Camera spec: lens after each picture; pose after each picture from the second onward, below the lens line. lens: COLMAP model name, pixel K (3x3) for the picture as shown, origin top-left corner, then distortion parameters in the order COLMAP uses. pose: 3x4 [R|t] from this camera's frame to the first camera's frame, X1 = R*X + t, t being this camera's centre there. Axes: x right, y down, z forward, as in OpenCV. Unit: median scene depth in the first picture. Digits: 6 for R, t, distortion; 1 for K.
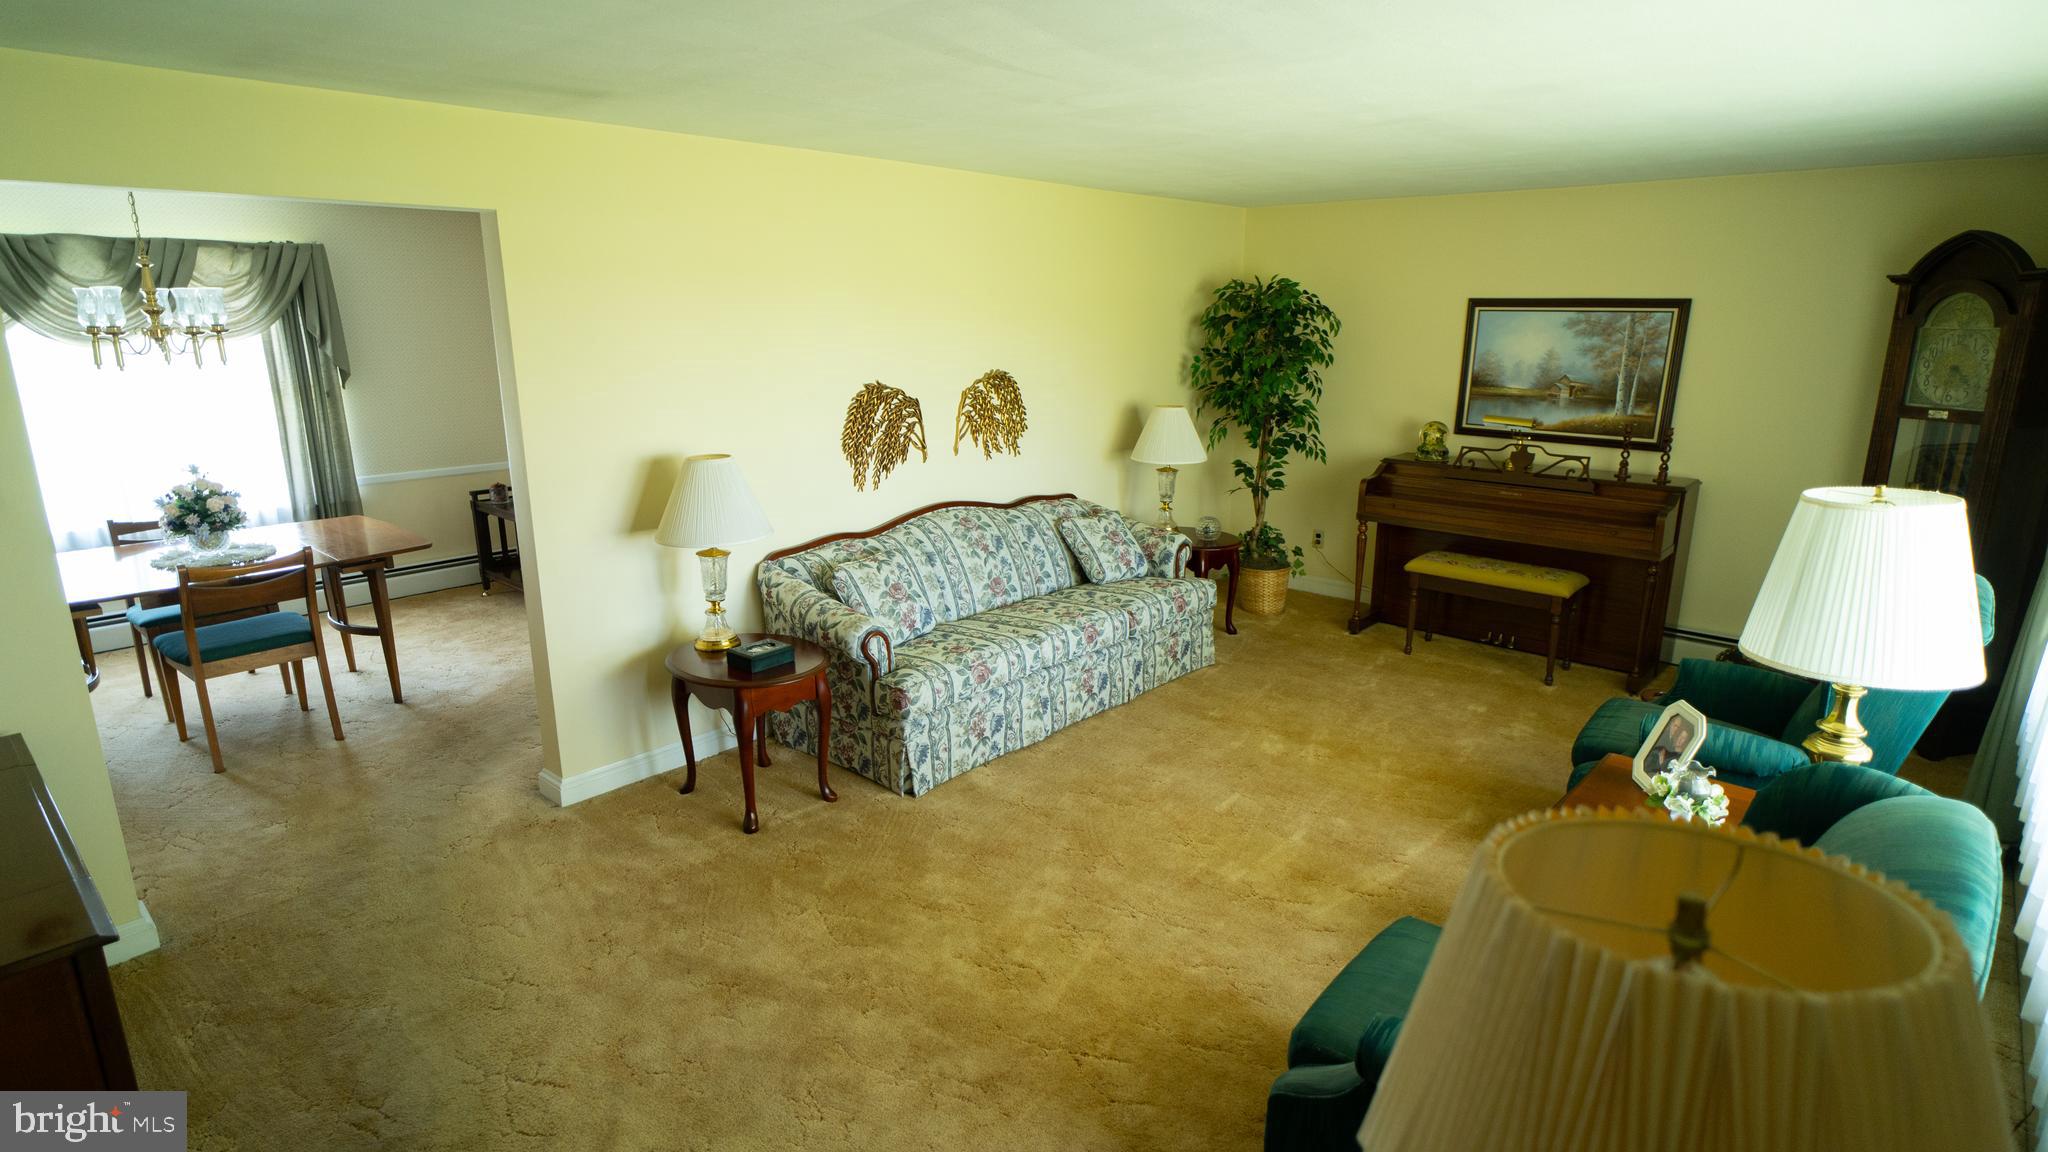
lens RADIAL K [[1046.4, 0, 1019.9], [0, 1046.4, 579.7], [0, 0, 1]] dist [-0.004054, 0.002241]
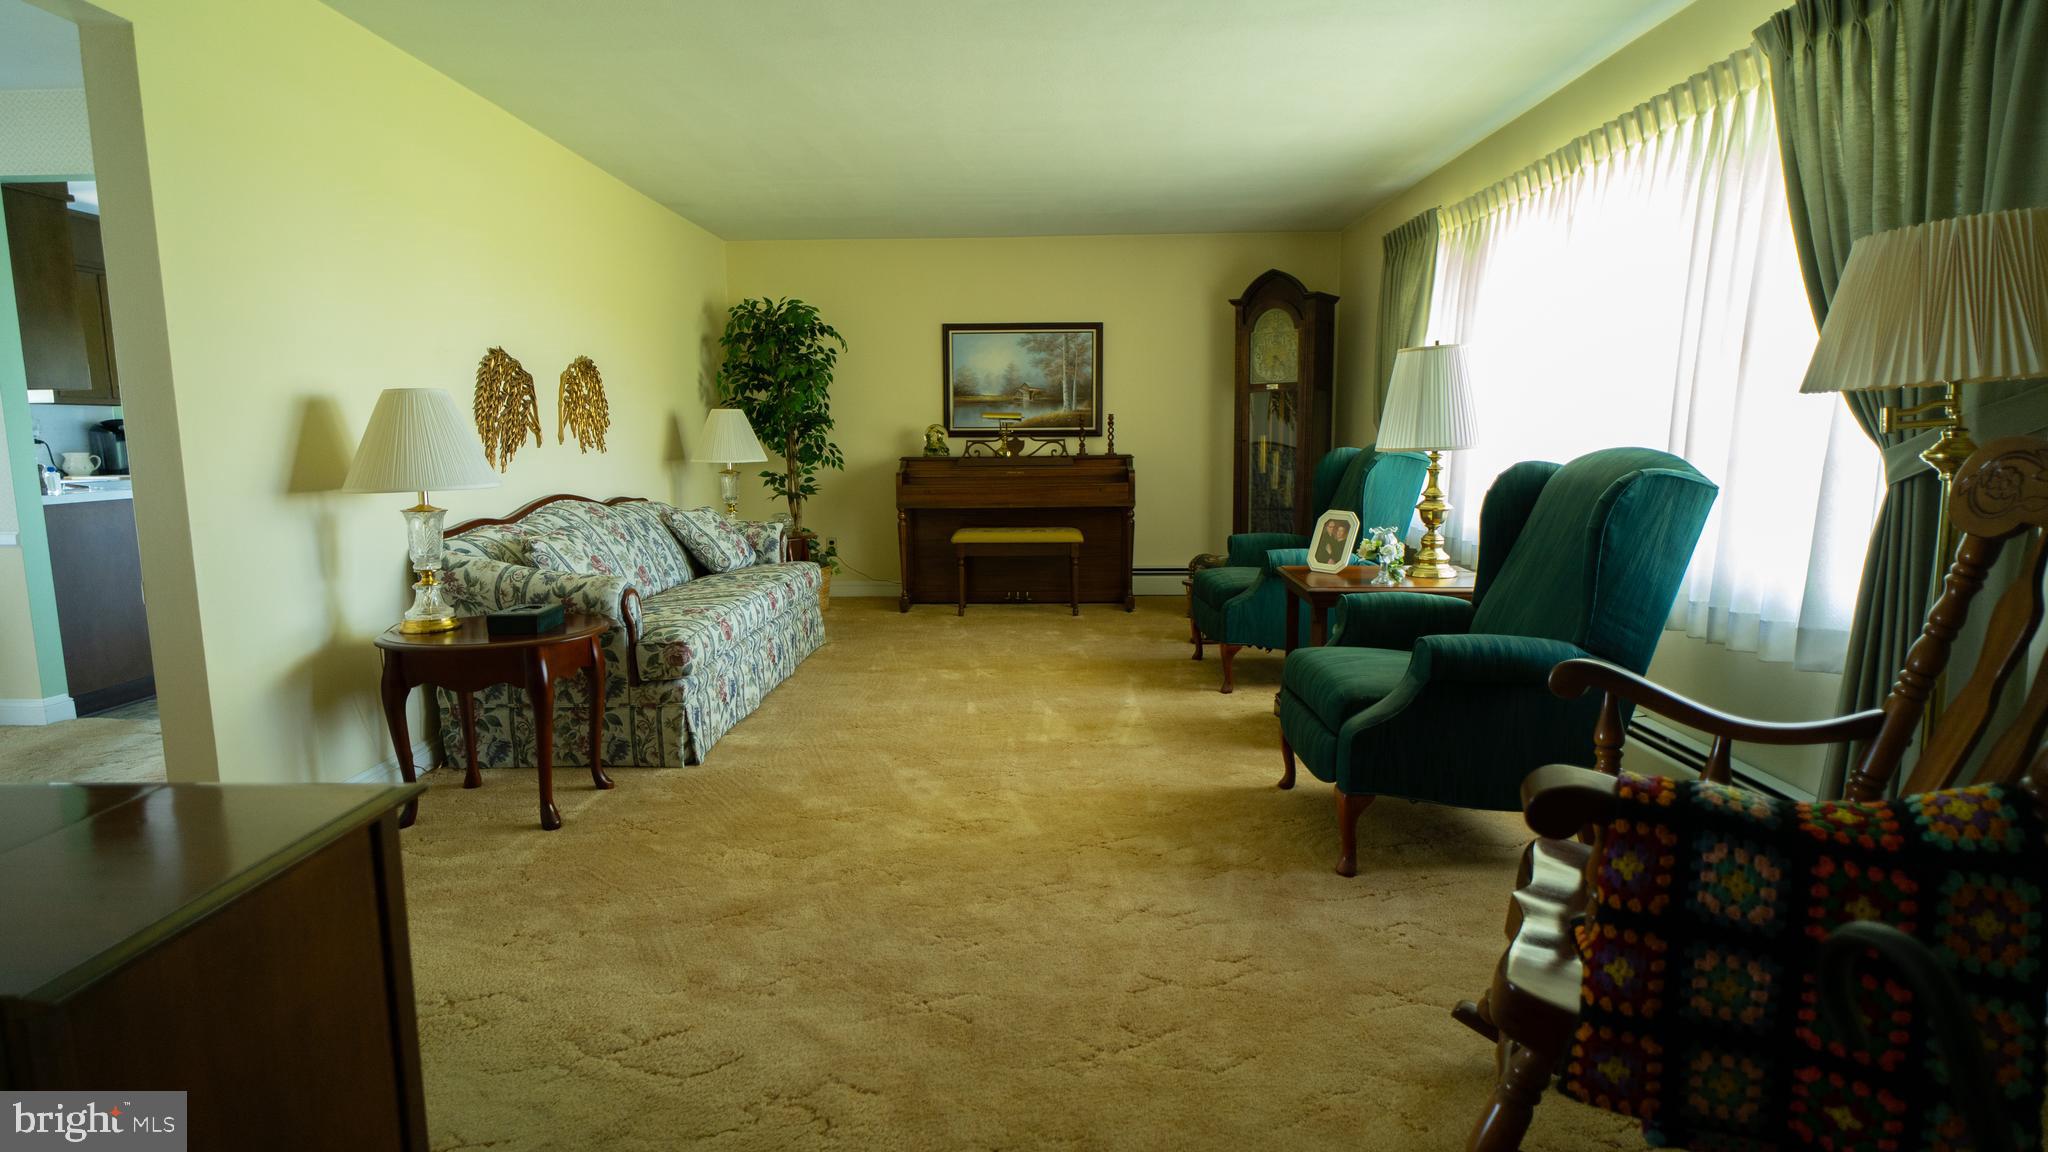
lens RADIAL K [[1046.4, 0, 1005.5], [0, 1046.4, 579.1], [0, 0, 1]] dist [-0.004054, 0.002241]
pose [[0.766078, -0.099633, 0.634979, -0.343192], [0.172635, 0.983507, -0.053958, 0.108392], [-0.619130, 0.150956, 0.770643, 0.080735]]
